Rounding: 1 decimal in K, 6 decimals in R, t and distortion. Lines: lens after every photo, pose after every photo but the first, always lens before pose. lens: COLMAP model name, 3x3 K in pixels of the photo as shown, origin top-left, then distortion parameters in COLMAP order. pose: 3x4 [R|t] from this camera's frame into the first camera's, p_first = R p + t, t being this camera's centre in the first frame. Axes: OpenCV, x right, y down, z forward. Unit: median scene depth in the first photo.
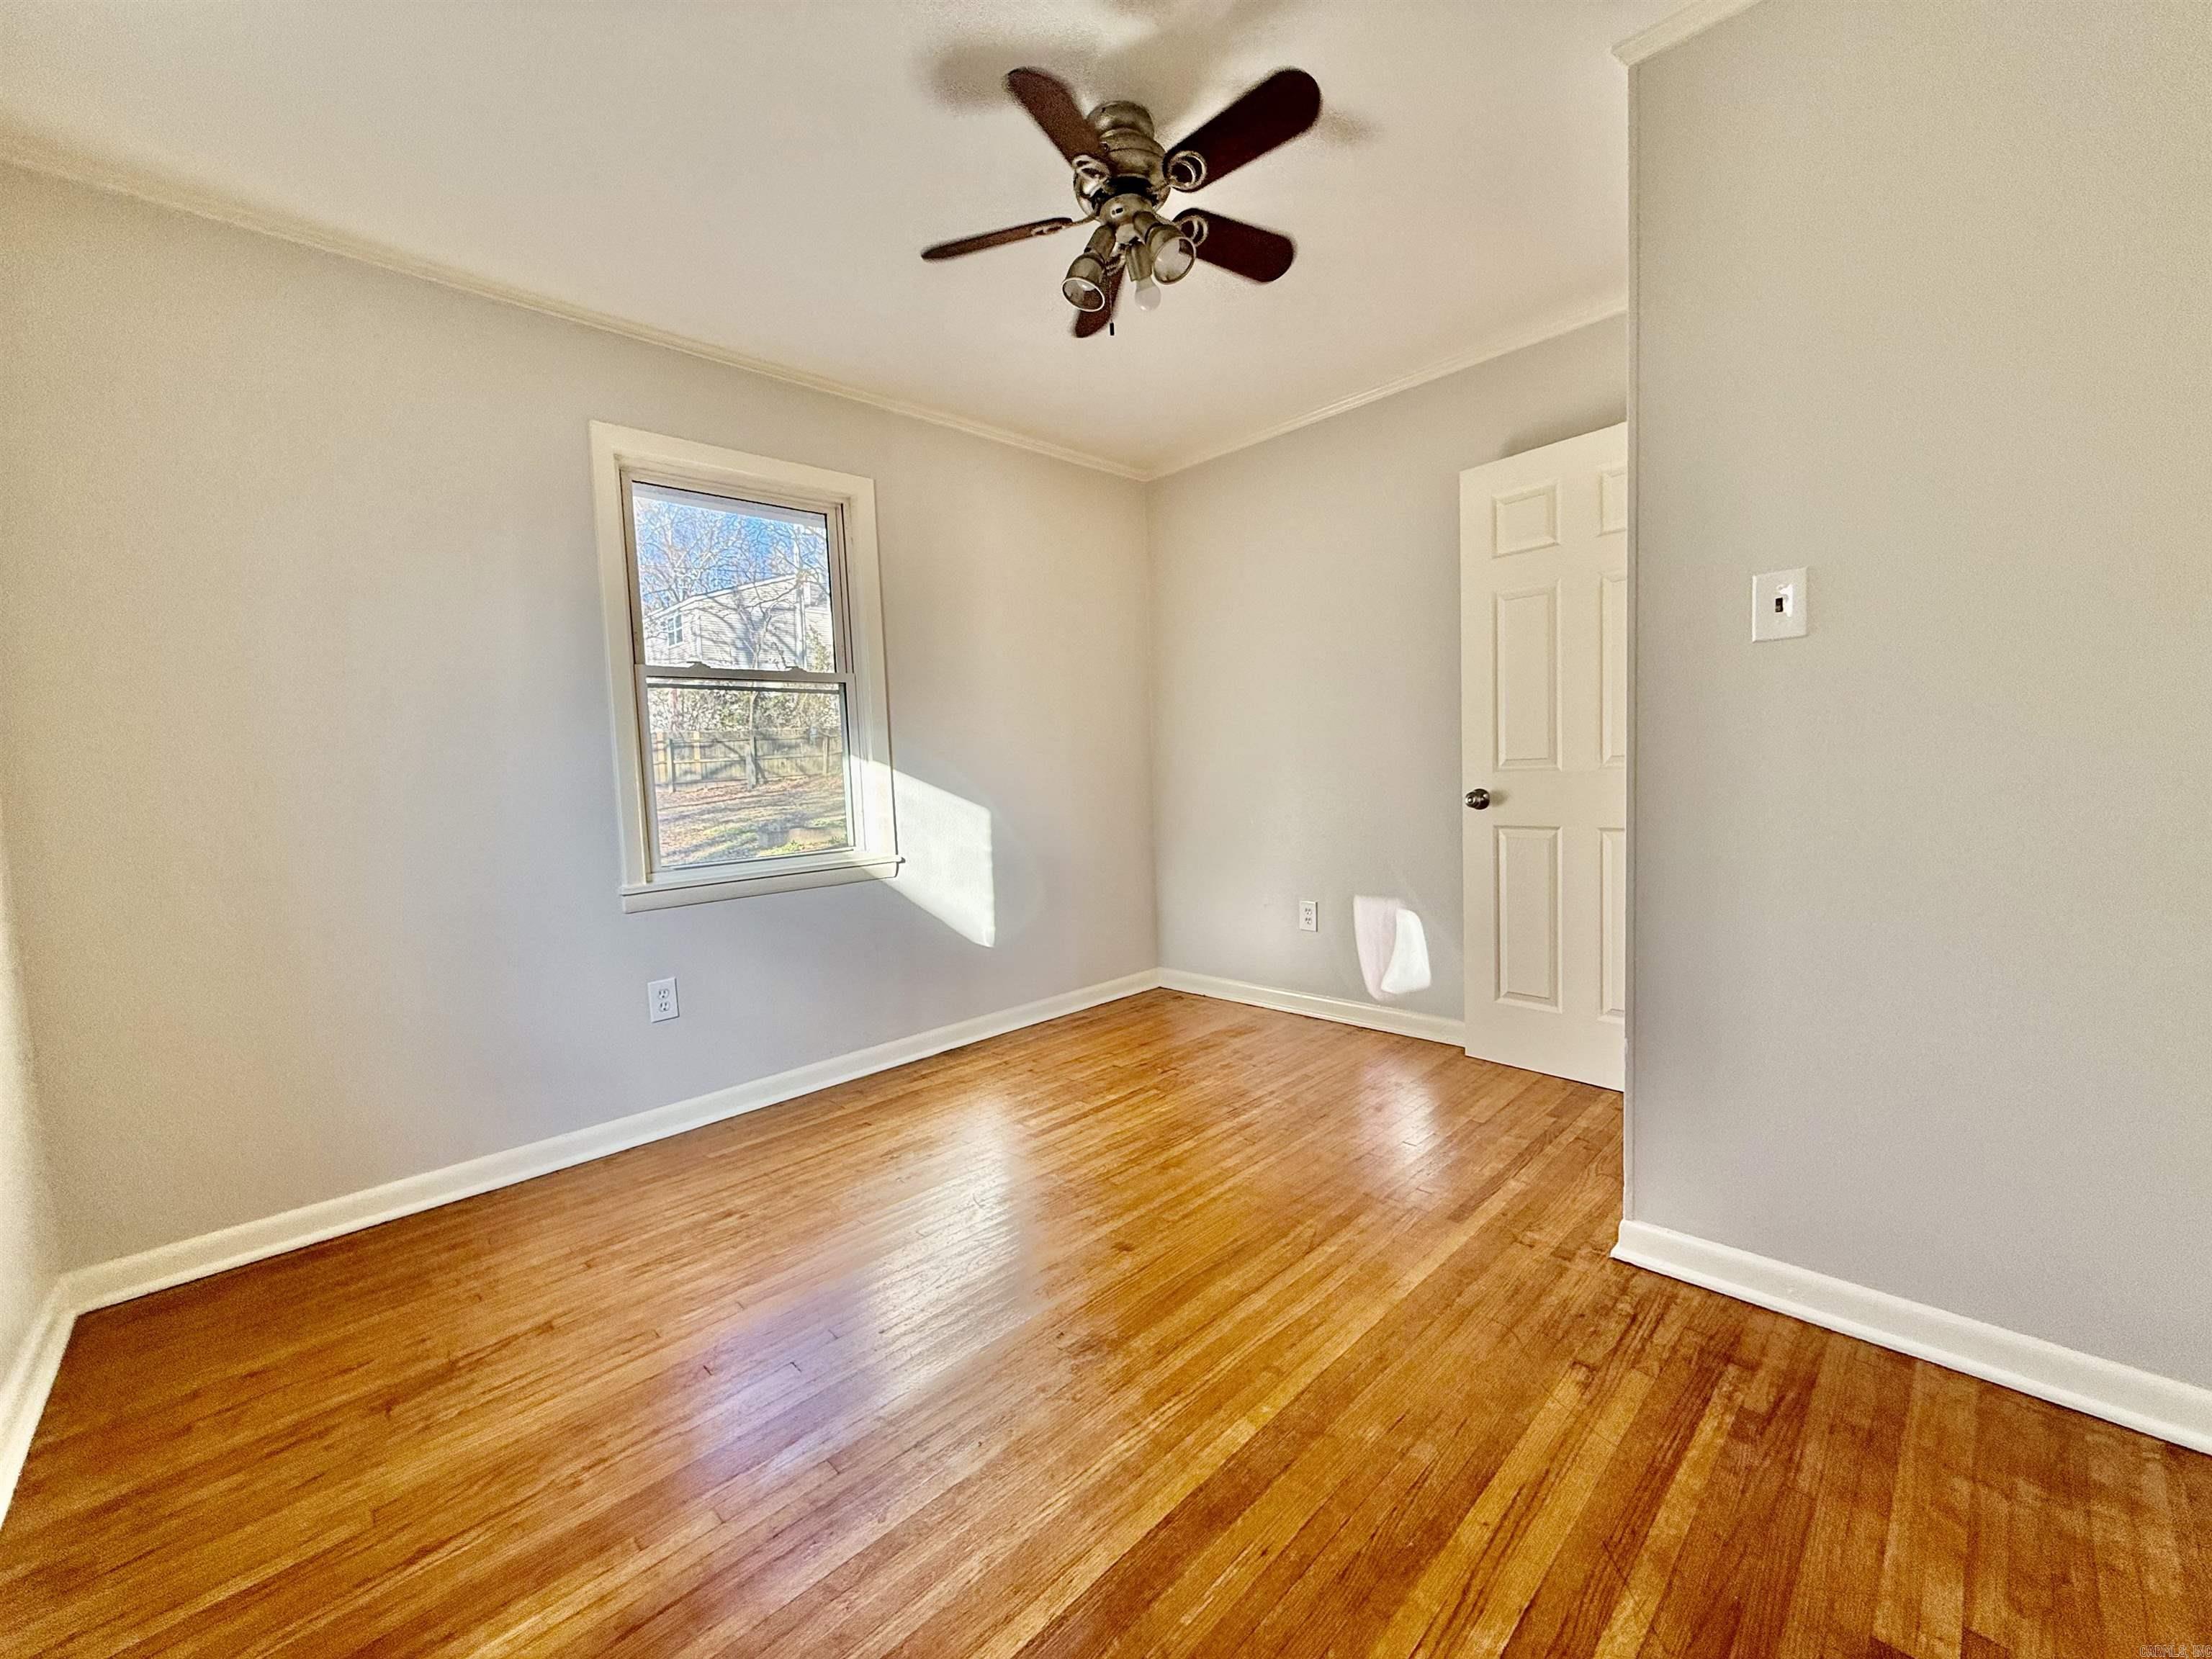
lens RADIAL K [[880.2, 0, 1100.0], [0, 880.2, 826.4], [0, 0, 1]] dist [0.001137, 0.000168]
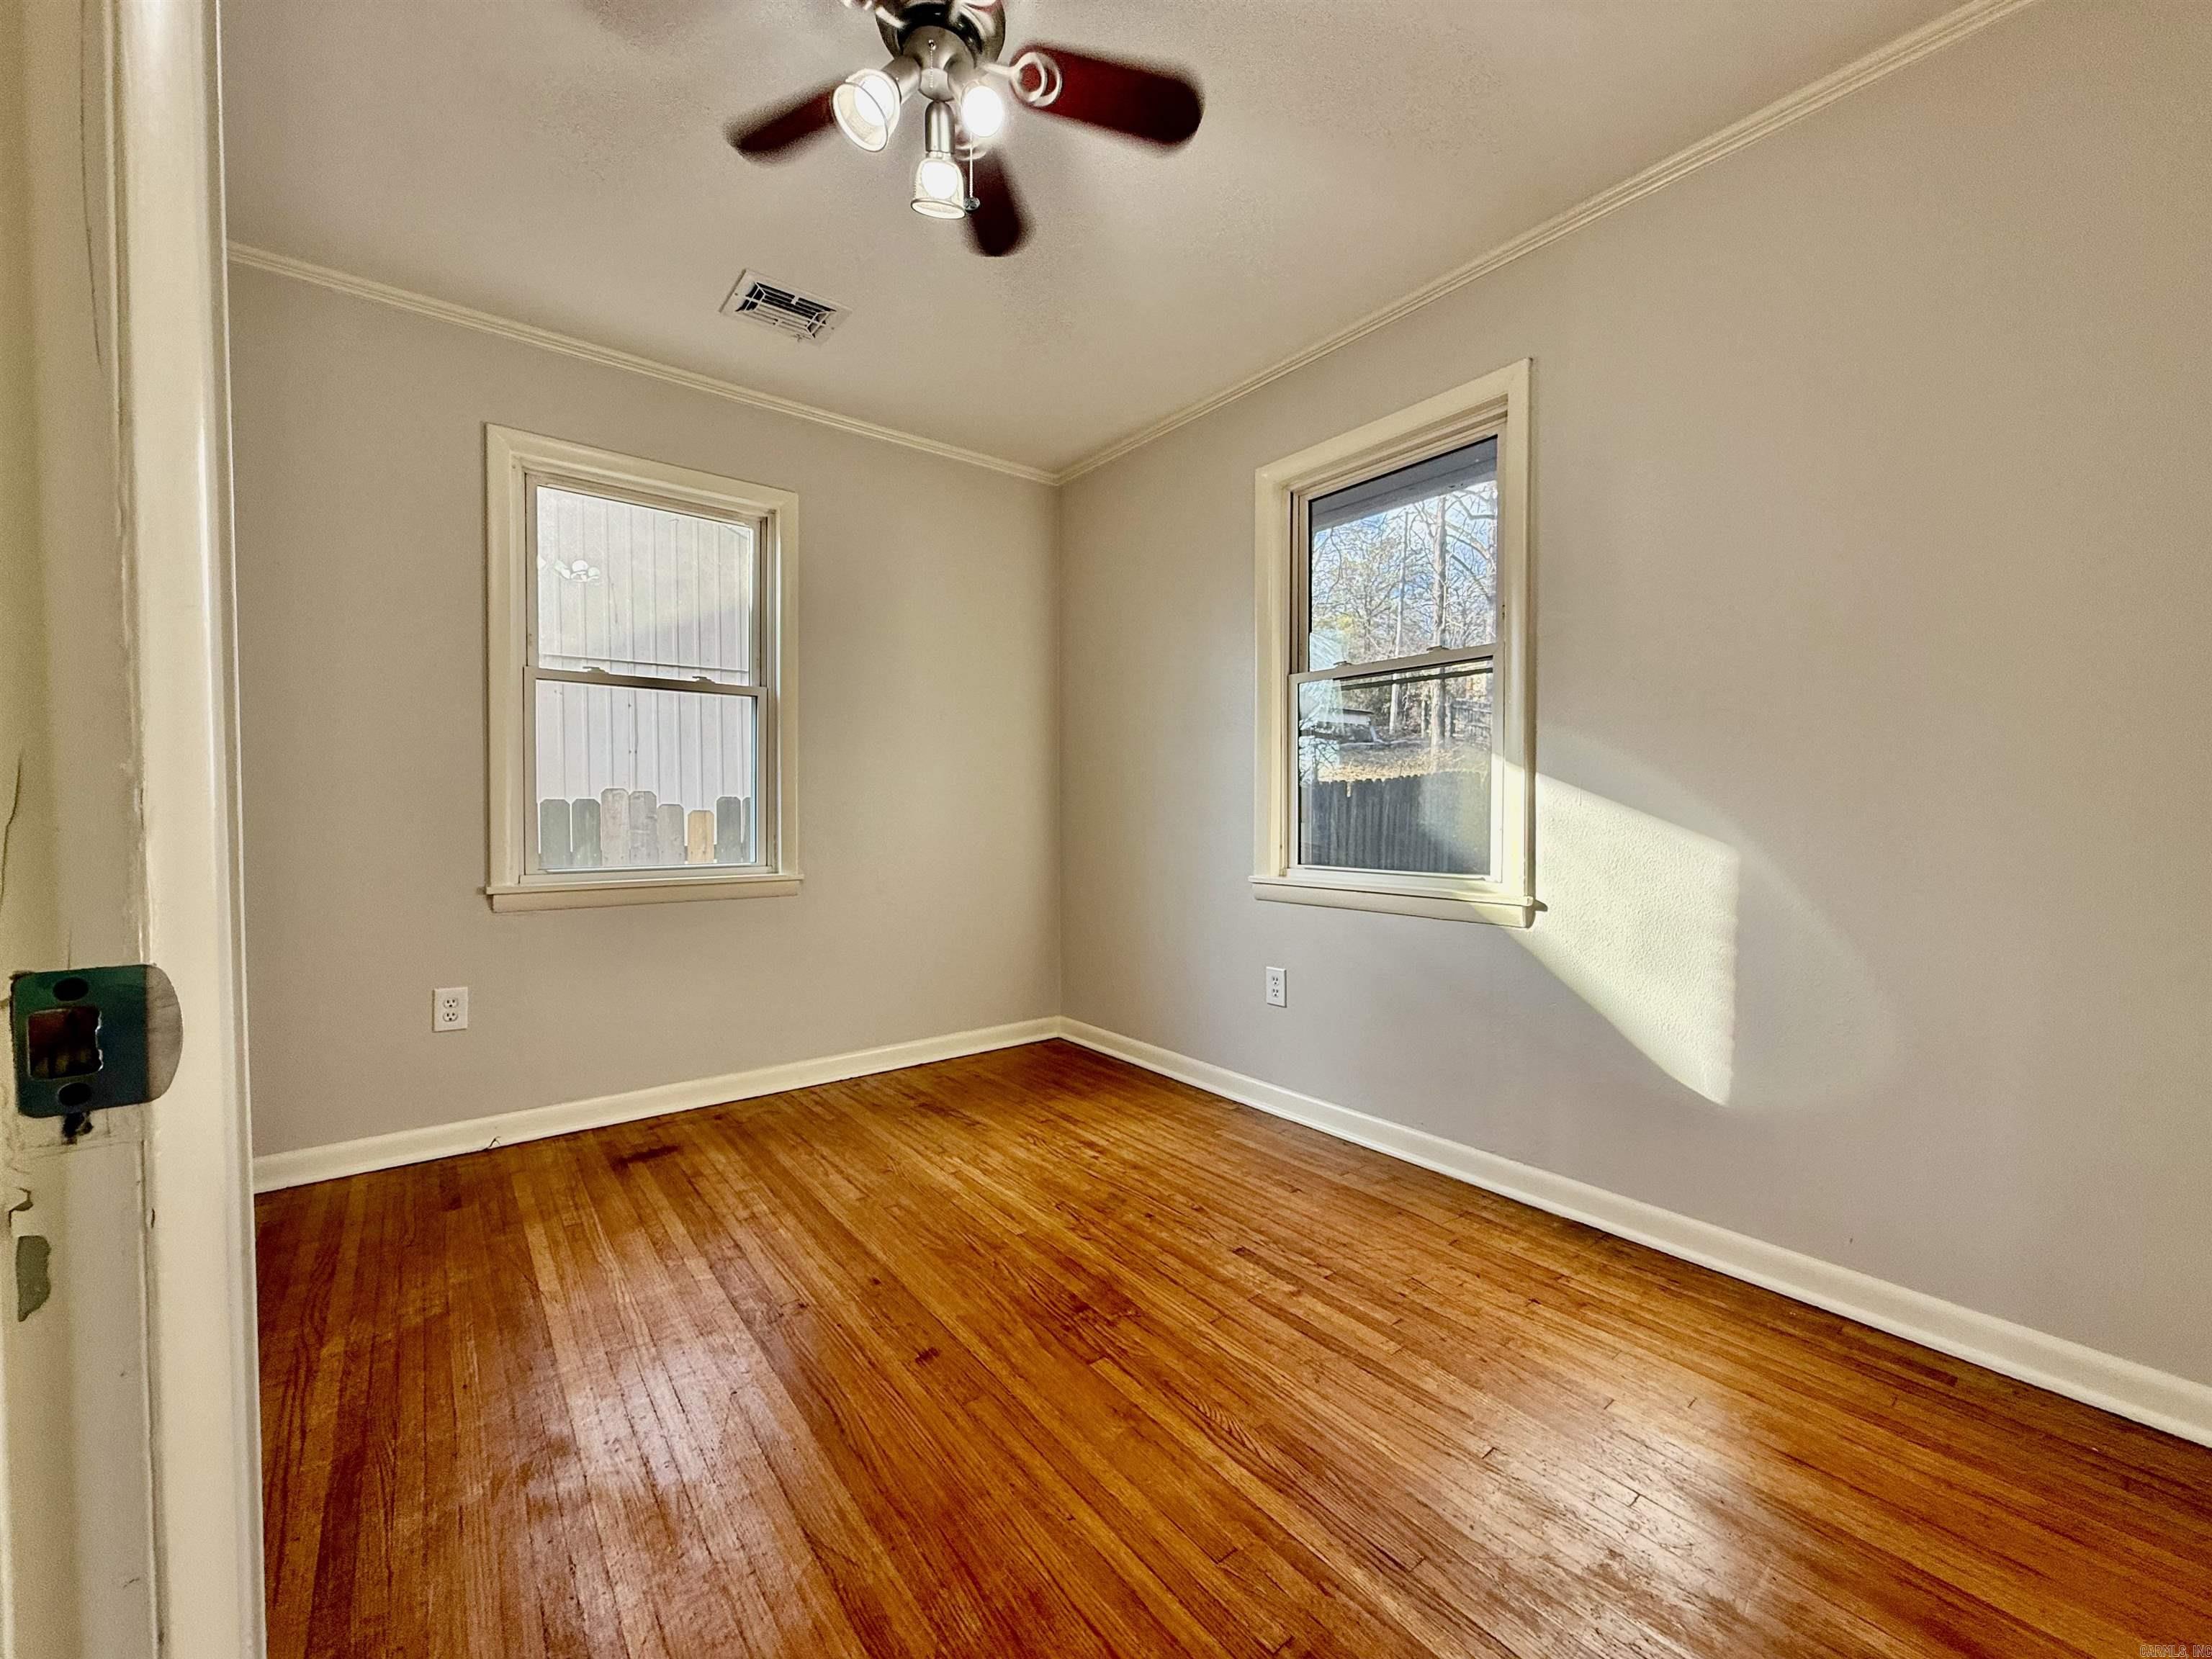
lens RADIAL K [[880.2, 0, 1100.0], [0, 880.2, 834.0], [0, 0, 1]] dist [0.001137, 0.000168]
pose [[-0.108933, 0.071863, -0.991448, 0.566287], [-0.063585, 0.994837, 0.079094, -0.057796], [0.992013, 0.071657, -0.103801, 0.869864]]
